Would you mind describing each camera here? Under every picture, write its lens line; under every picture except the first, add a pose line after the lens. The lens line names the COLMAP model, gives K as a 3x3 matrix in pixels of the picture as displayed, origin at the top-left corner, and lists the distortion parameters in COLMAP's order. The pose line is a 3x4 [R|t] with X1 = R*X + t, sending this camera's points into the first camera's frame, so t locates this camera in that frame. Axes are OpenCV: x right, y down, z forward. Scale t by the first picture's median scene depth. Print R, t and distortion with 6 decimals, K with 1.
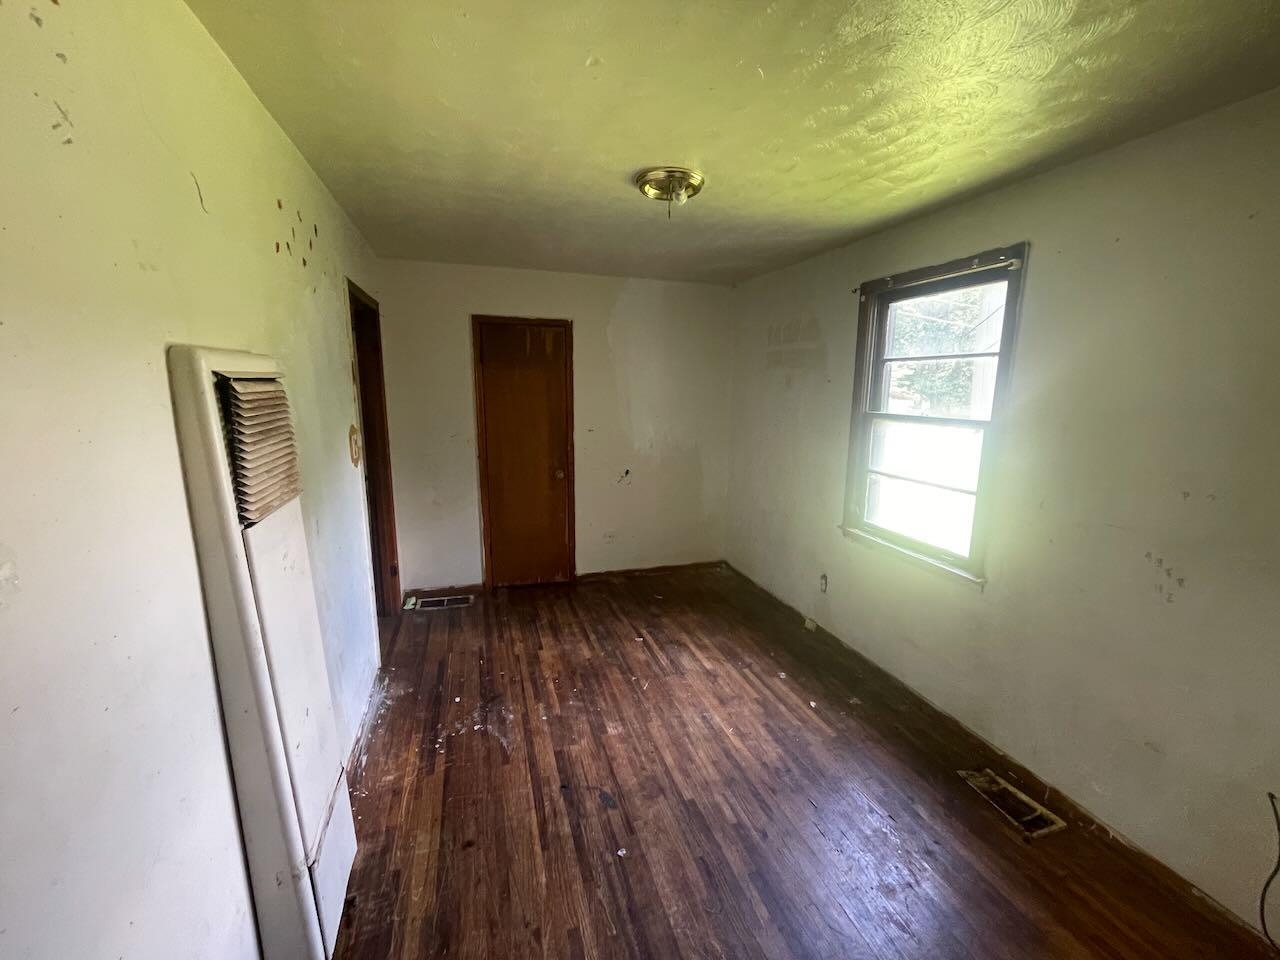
lens RADIAL K [[514.1, 0, 640.0], [0, 514.1, 480.0], [0, 0, 1]] dist [0.000583, 0.000010]
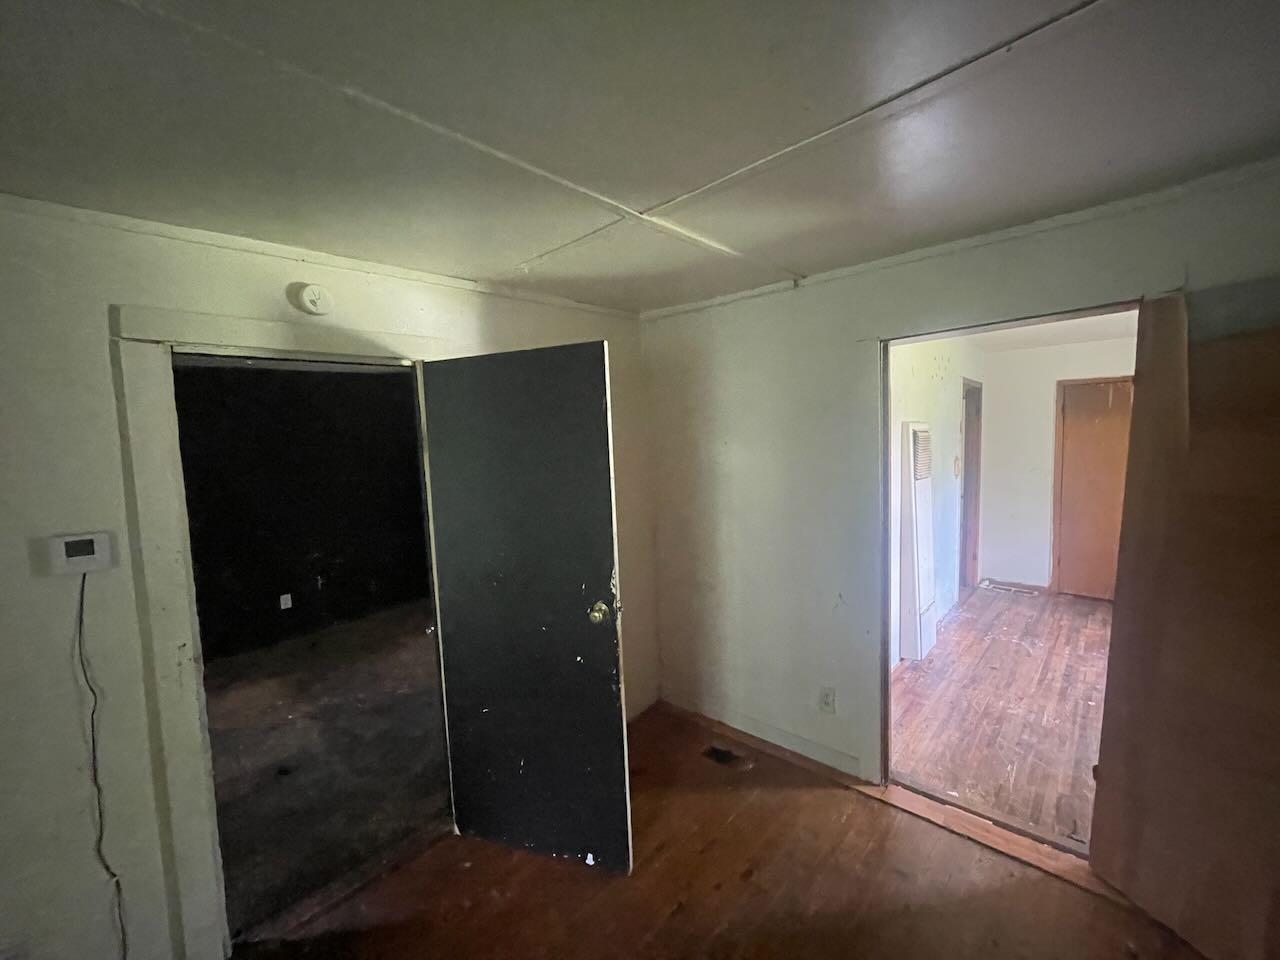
lens RADIAL K [[514.1, 0, 640.0], [0, 514.1, 480.0], [0, 0, 1]] dist [0.000583, 0.000010]
pose [[0.485082, 0.041131, -0.873501, 0.466091], [-0.131608, 0.990950, -0.026424, 0.165793], [0.864508, 0.127777, 0.486105, -0.802934]]
